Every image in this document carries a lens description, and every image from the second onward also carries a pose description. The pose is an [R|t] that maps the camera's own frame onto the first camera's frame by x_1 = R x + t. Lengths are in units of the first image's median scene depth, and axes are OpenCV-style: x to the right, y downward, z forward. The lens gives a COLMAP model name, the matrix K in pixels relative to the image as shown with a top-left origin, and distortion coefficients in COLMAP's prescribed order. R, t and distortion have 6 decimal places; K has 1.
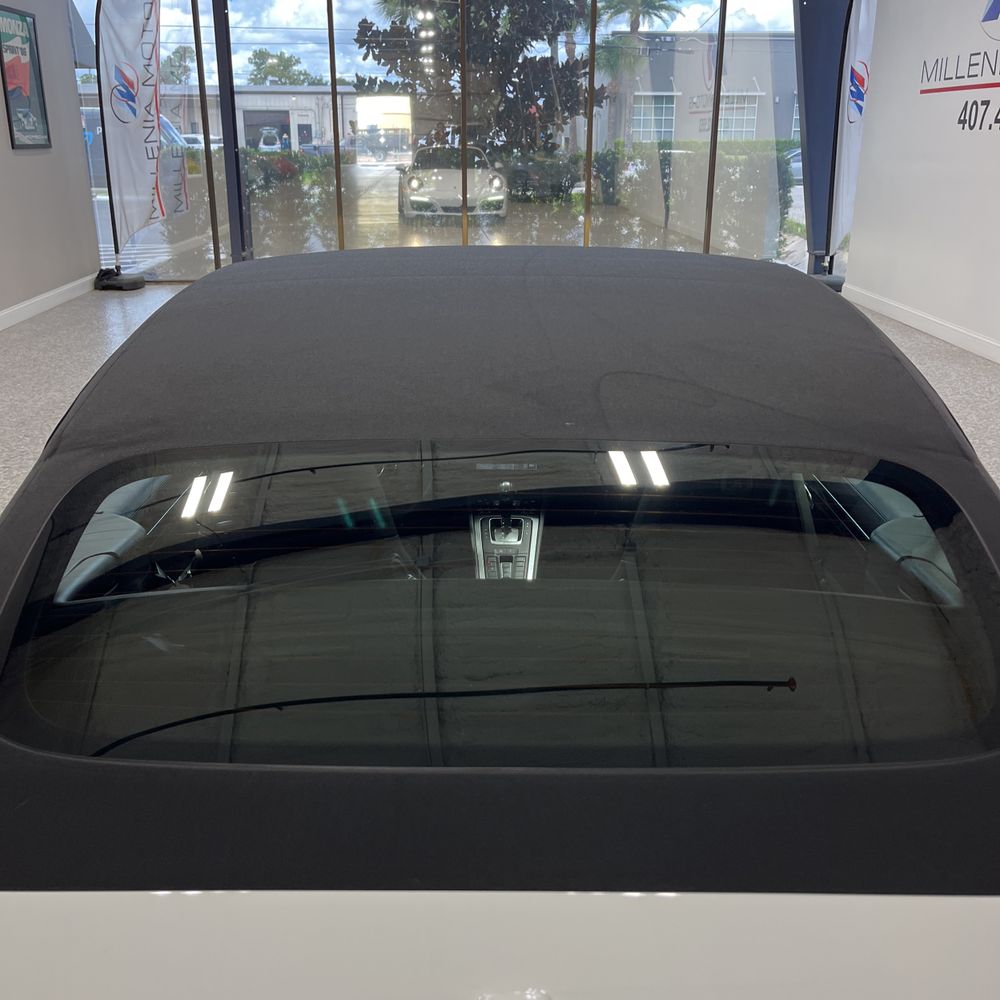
lens RADIAL K [[1016.5, 0, 501.9], [0, 1016.5, 492.7], [0, 0, 1]] dist [0.014689, 0.000000]
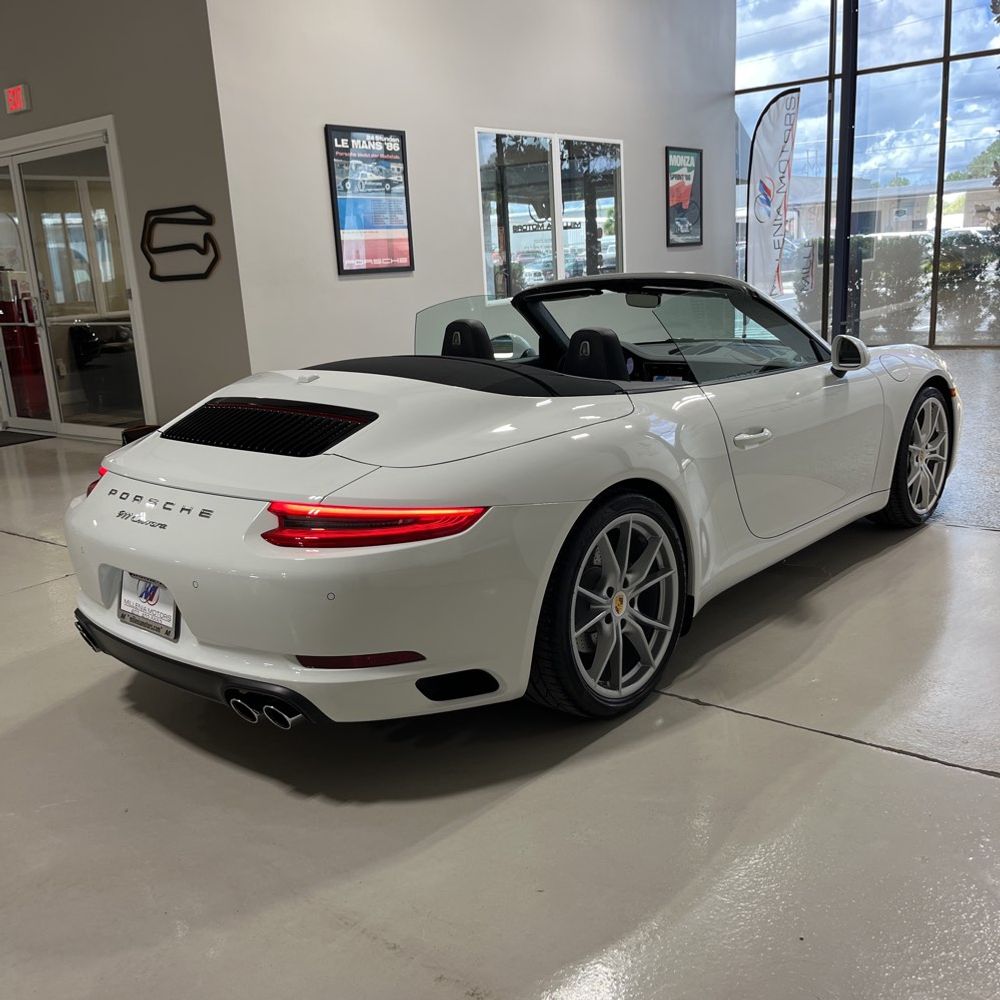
lens RADIAL K [[1016.5, 0, 502.1], [0, 1016.5, 510.4], [0, 0, 1]] dist [0.014689, 0.000000]
pose [[0.750531, 0.115330, -0.650693, 0.237200], [-0.162601, 0.986611, -0.012680, 0.059784], [0.640519, 0.115320, 0.759235, -0.130866]]
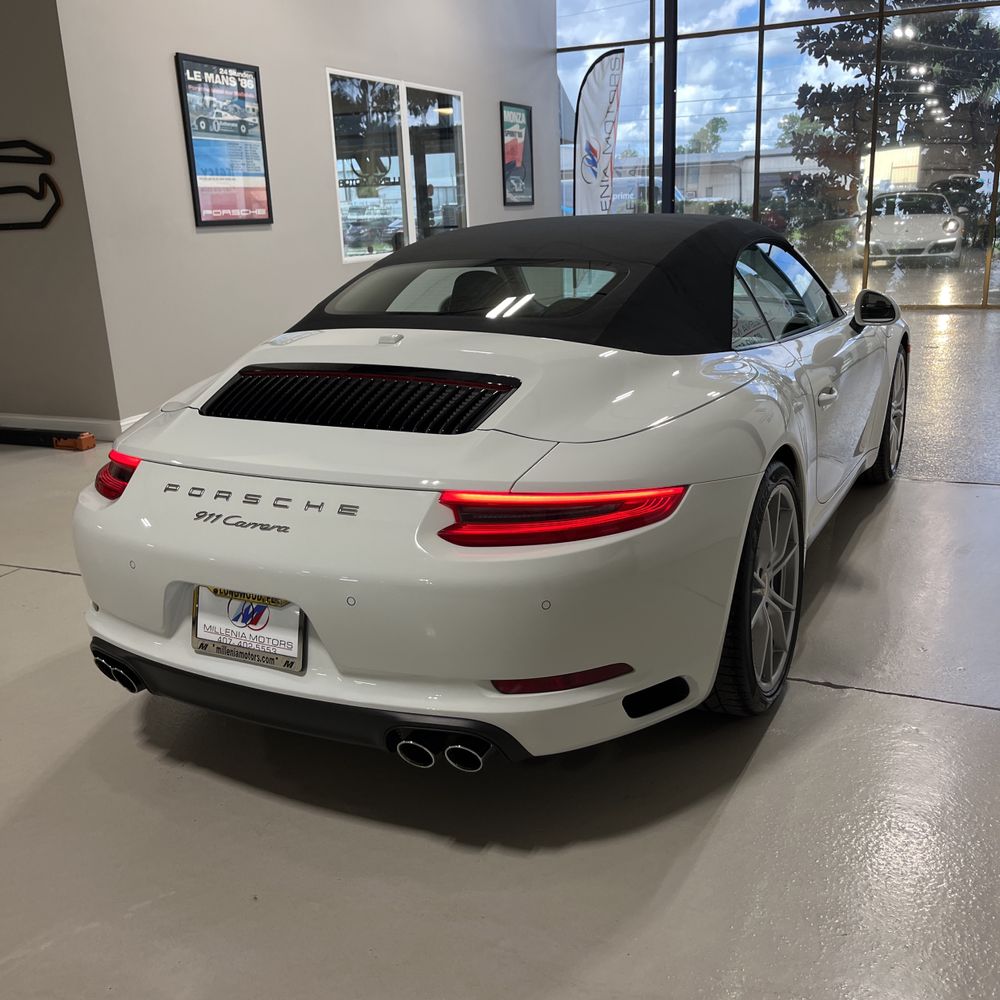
lens RADIAL K [[1016.5, 0, 506.6], [0, 1016.5, 500.6], [0, 0, 1]] dist [0.014689, 0.000000]
pose [[0.888910, 0.089417, -0.449270, 0.136735], [-0.111262, 0.993539, -0.022396, 0.068256], [0.444365, 0.069895, 0.893115, -0.149059]]
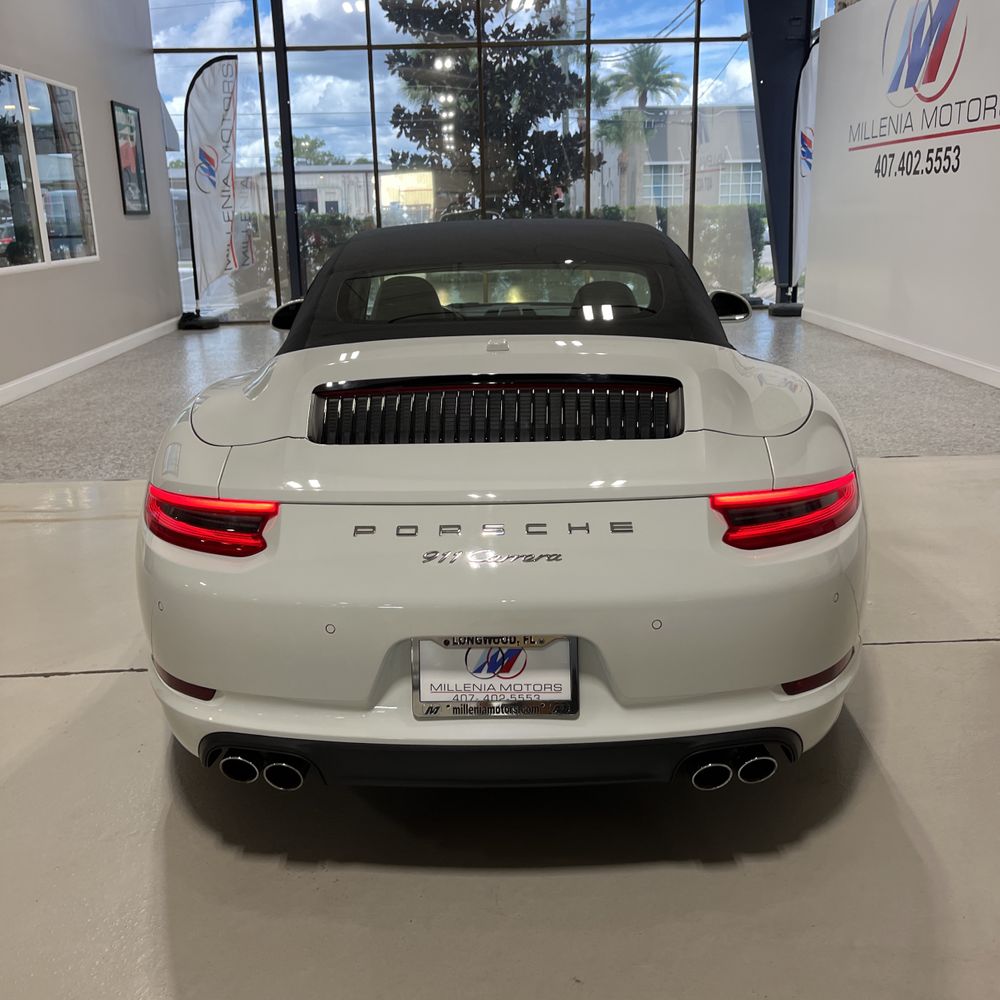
lens RADIAL K [[1016.5, 0, 501.5], [0, 1016.5, 491.2], [0, 0, 1]] dist [0.014689, 0.000000]
pose [[0.999520, -0.019353, -0.024205, 0.006502], [0.017696, 0.997605, -0.066861, 0.074225], [0.025441, 0.066401, 0.997469, -0.167506]]
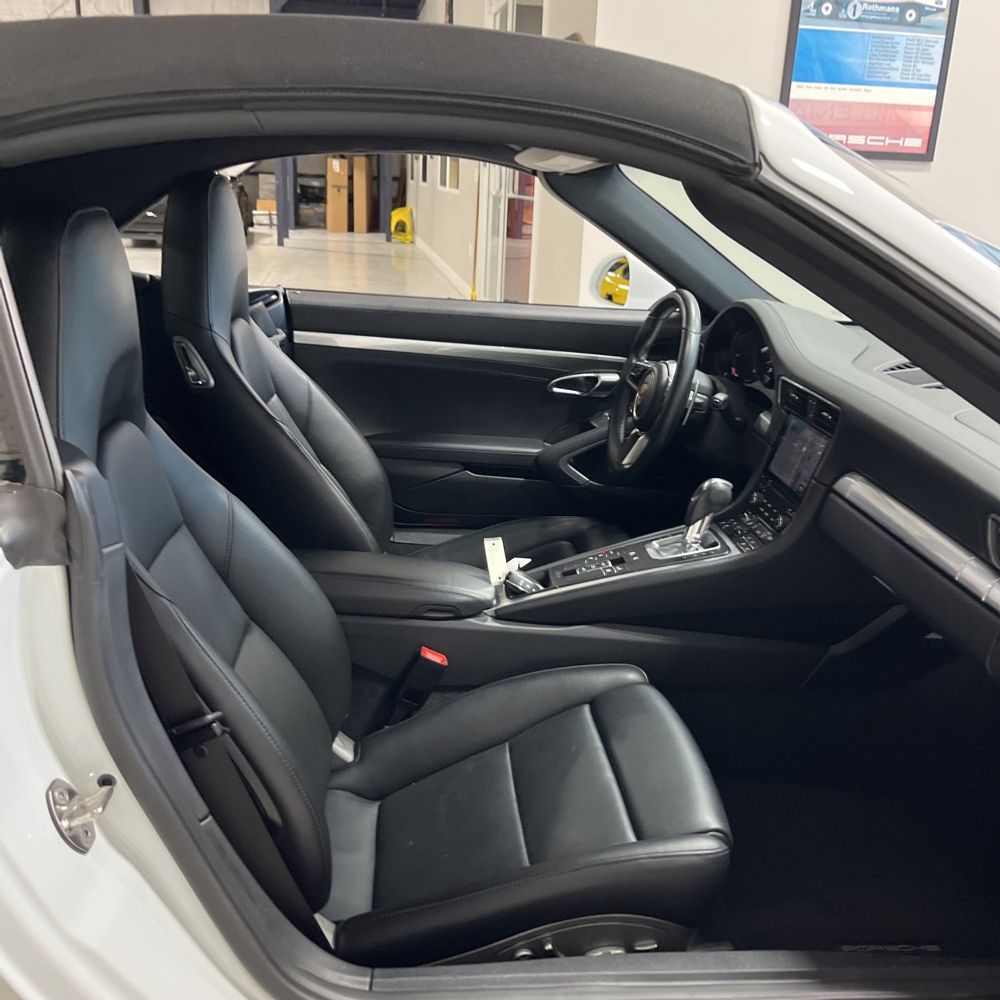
lens RADIAL K [[1016.5, 0, 506.7], [0, 1016.5, 498.7], [0, 0, 1]] dist [0.014689, 0.000000]
pose [[0.096811, 0.301608, -0.948504, 0.137796], [-0.369159, 0.895887, 0.247198, -0.024327], [0.924310, 0.326218, 0.198073, 0.170652]]
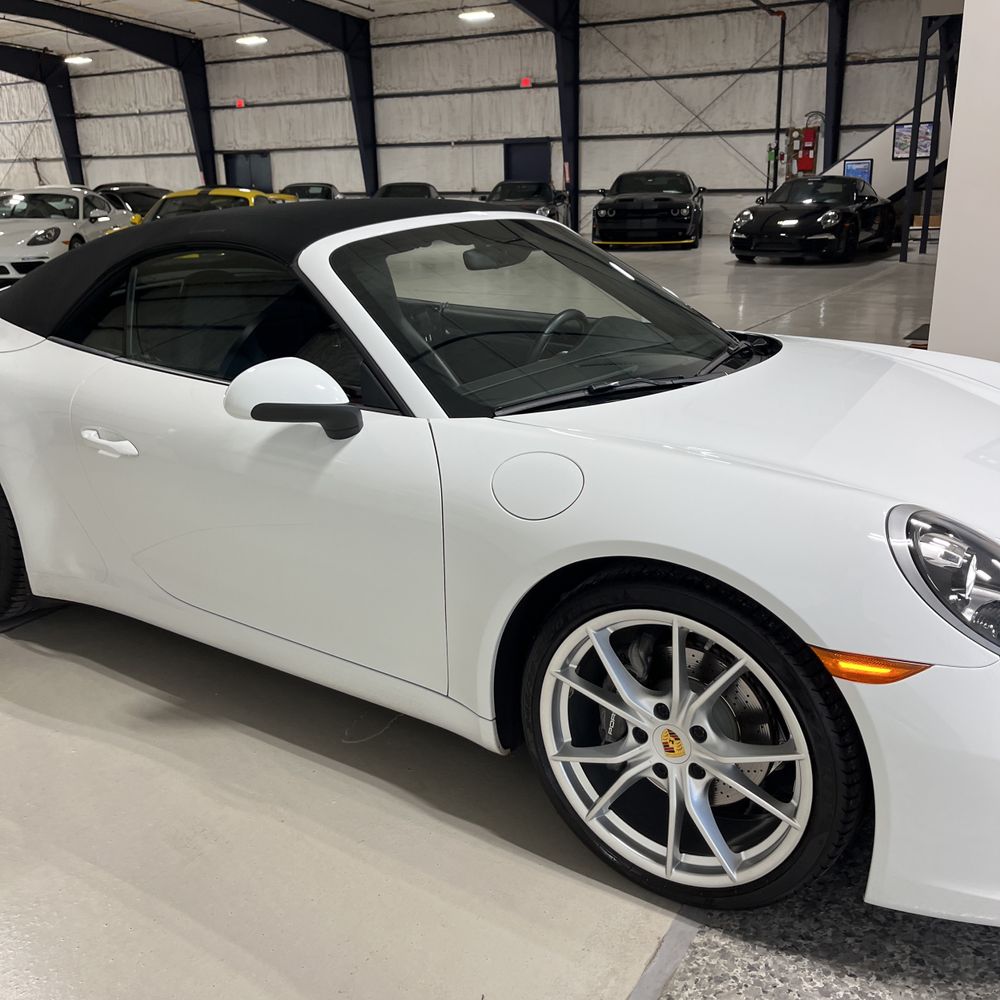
lens RADIAL K [[1016.5, 0, 501.2], [0, 1016.5, 494.3], [0, 0, 1]] dist [0.014689, 0.000000]
pose [[-0.558964, 0.252354, -0.789859, 0.227869], [-0.261143, 0.850516, 0.456538, -0.109203], [0.786996, 0.461454, -0.409508, 0.351831]]
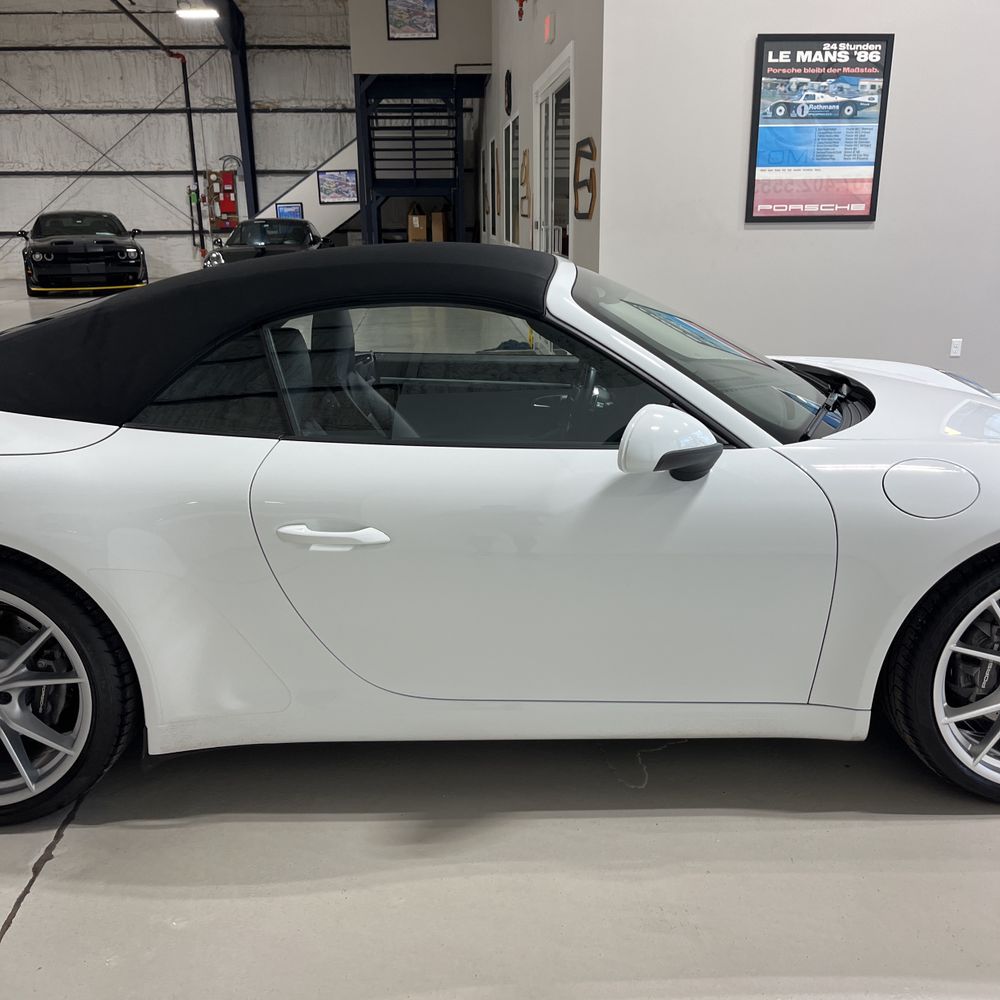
lens RADIAL K [[1016.5, 0, 498.4], [0, 1016.5, 514.0], [0, 0, 1]] dist [0.014689, 0.000000]
pose [[0.013079, 0.282958, -0.959043, 0.280914], [-0.322105, 0.909191, 0.263857, -0.050910], [0.946614, 0.305461, 0.103033, 0.177654]]
